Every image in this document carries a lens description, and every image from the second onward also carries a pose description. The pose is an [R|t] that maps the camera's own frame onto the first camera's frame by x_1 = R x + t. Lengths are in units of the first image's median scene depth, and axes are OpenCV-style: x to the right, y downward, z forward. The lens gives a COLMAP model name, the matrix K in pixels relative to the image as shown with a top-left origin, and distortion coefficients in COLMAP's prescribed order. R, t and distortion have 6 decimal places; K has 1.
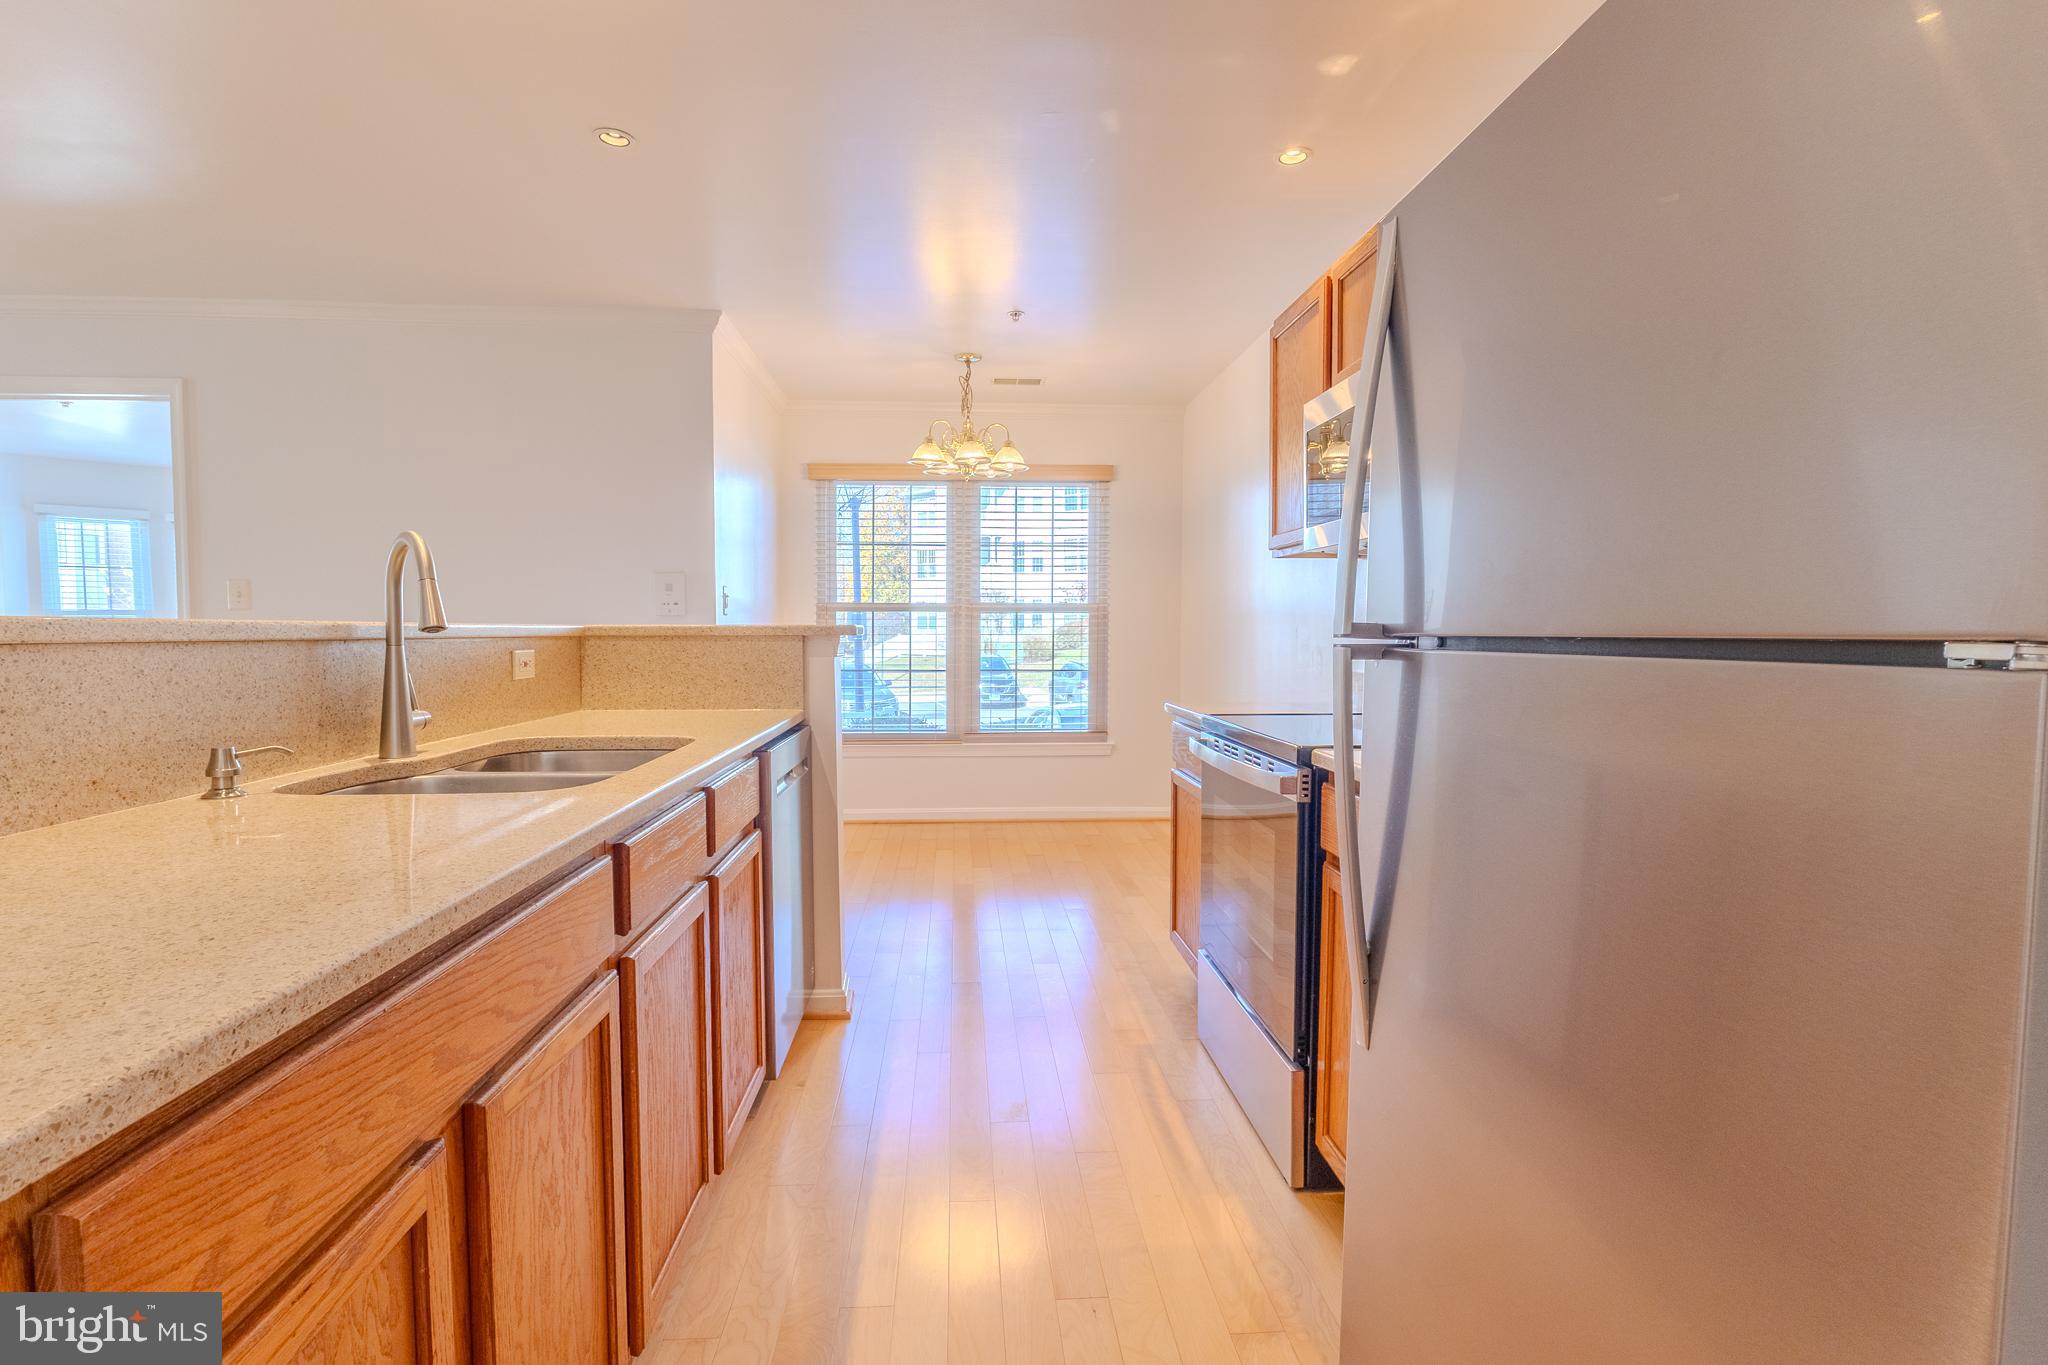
lens RADIAL K [[992.7, 0, 1024.0], [0, 992.7, 682.5], [0, 0, 1]] dist [-0.017584, 0.002100]
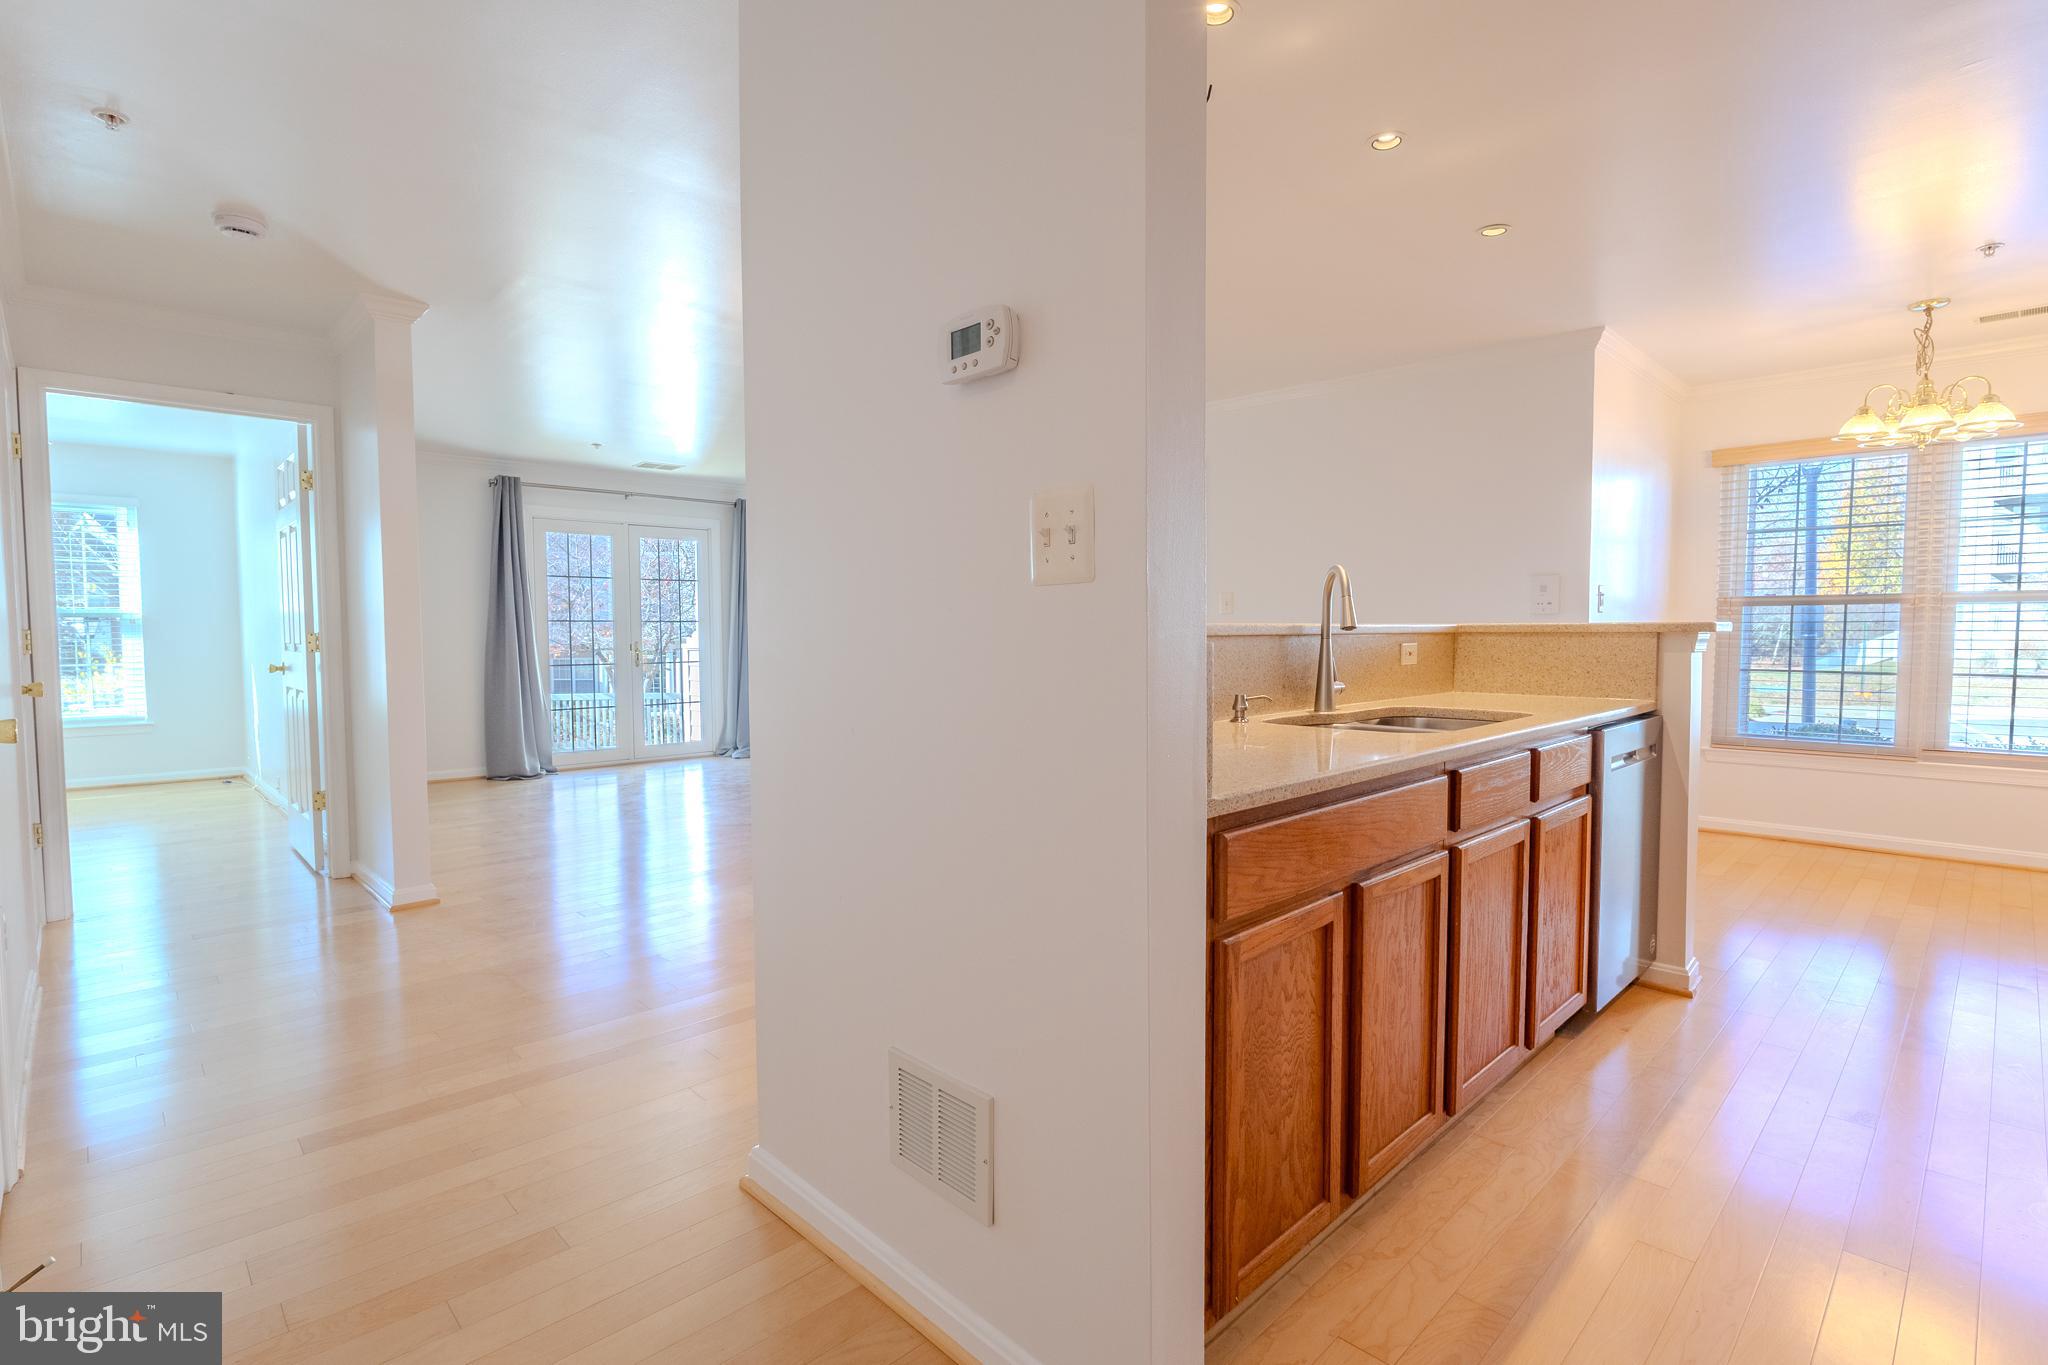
lens RADIAL K [[992.7, 0, 1024.0], [0, 992.7, 682.5], [0, 0, 1]] dist [-0.017584, 0.002100]
pose [[0.657011, 0.037692, -0.752938, 0.181522], [-0.034345, 0.999209, 0.020051, 0.012828], [0.753098, 0.012686, 0.657786, -0.306694]]
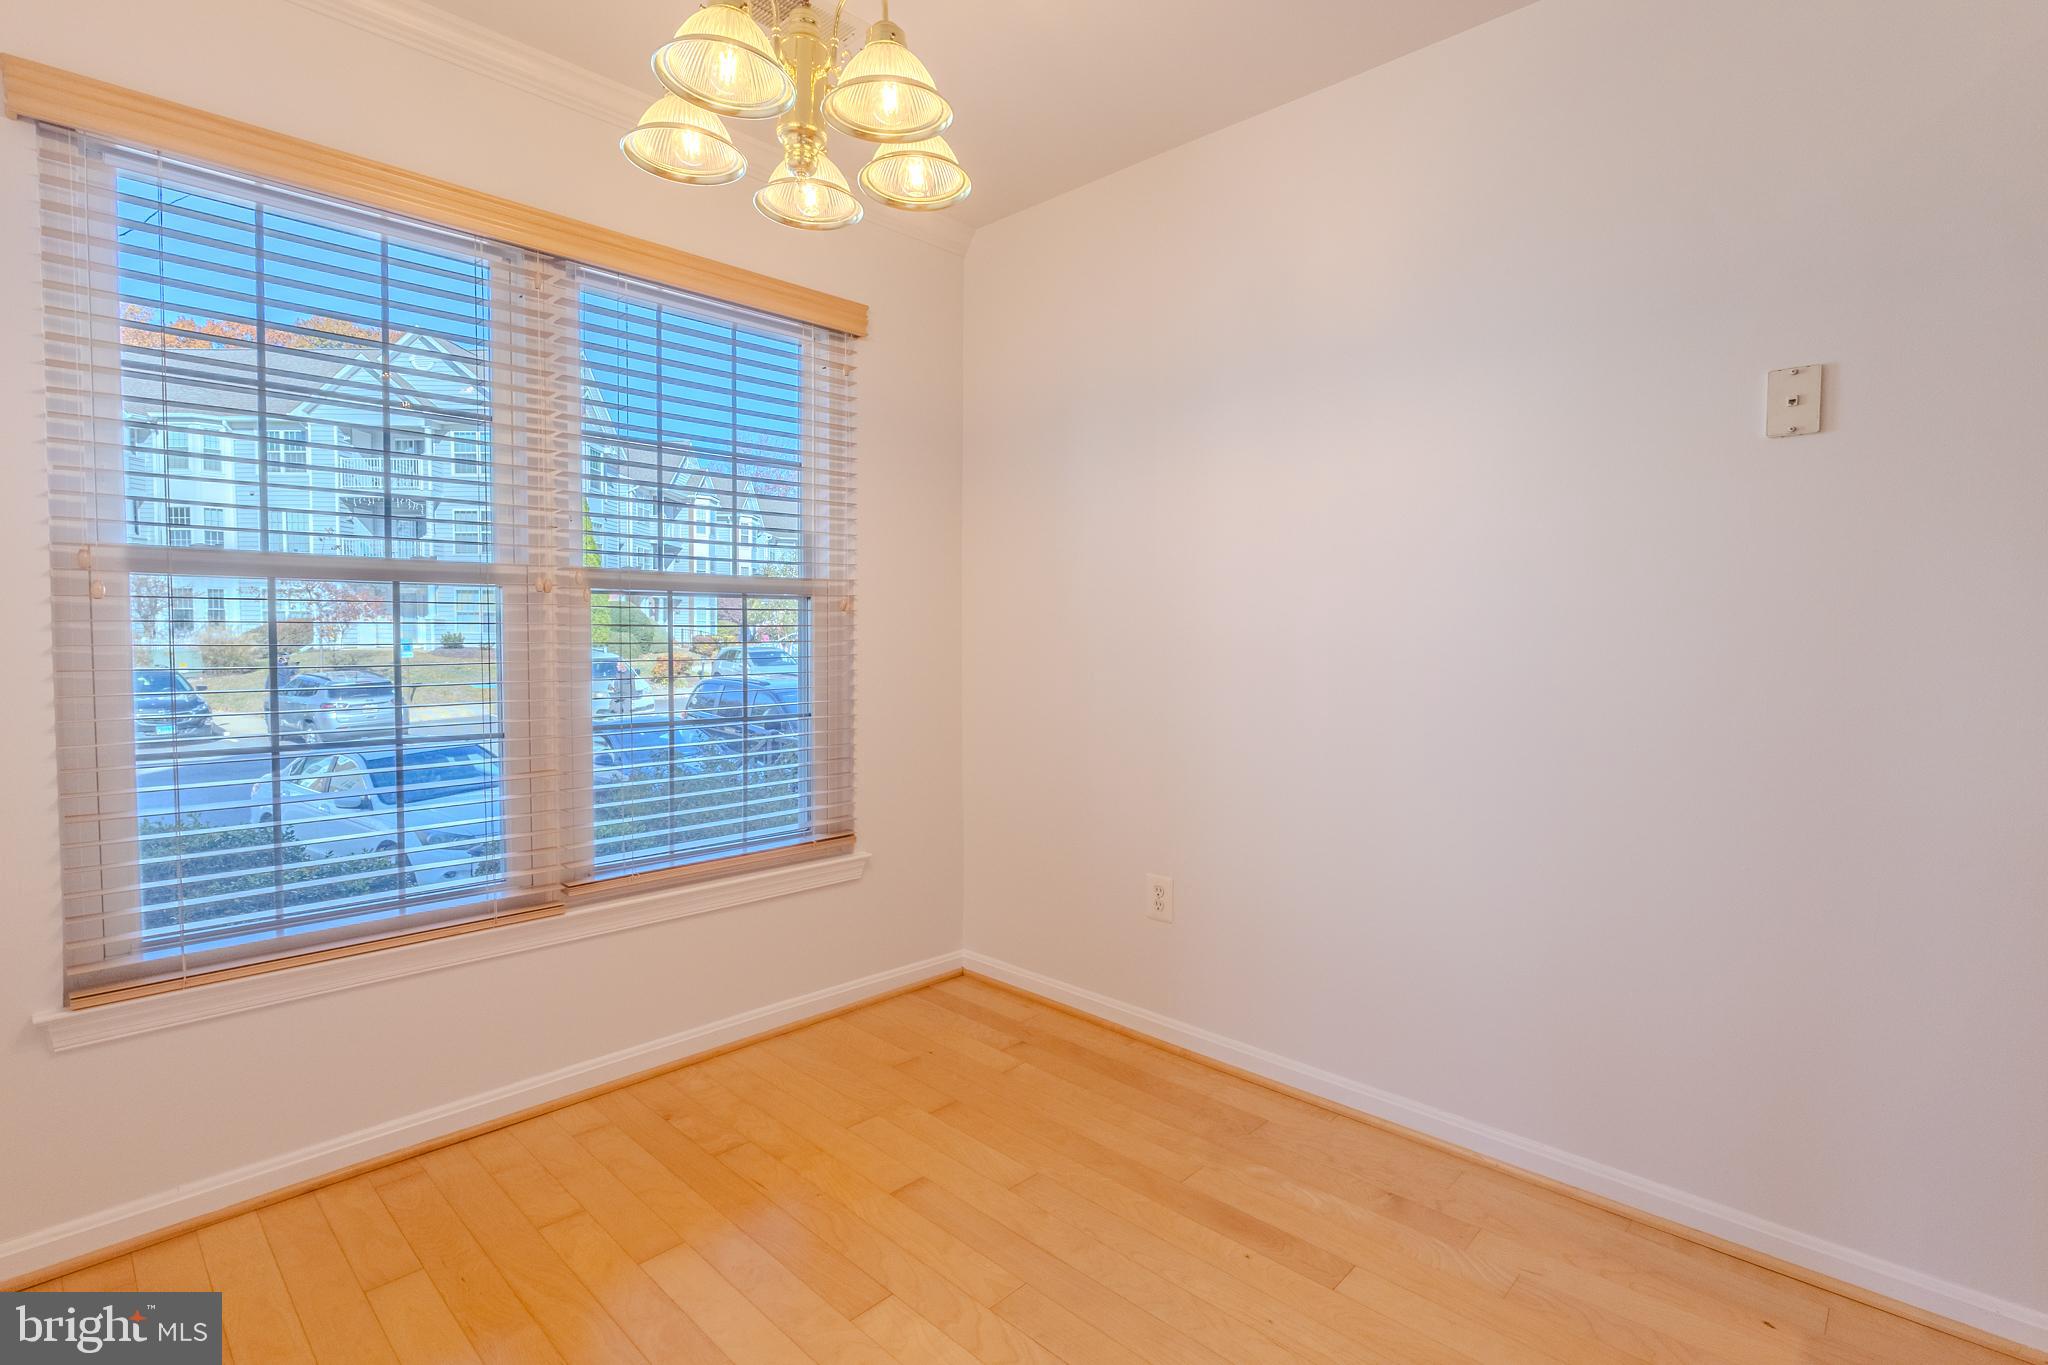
lens RADIAL K [[992.7, 0, 1024.0], [0, 992.7, 682.5], [0, 0, 1]] dist [-0.017584, 0.002100]
pose [[0.701822, -0.032446, 0.711613, -0.576028], [0.025457, 0.999466, 0.020464, -0.097883], [-0.711897, 0.003754, 0.702274, 1.585547]]
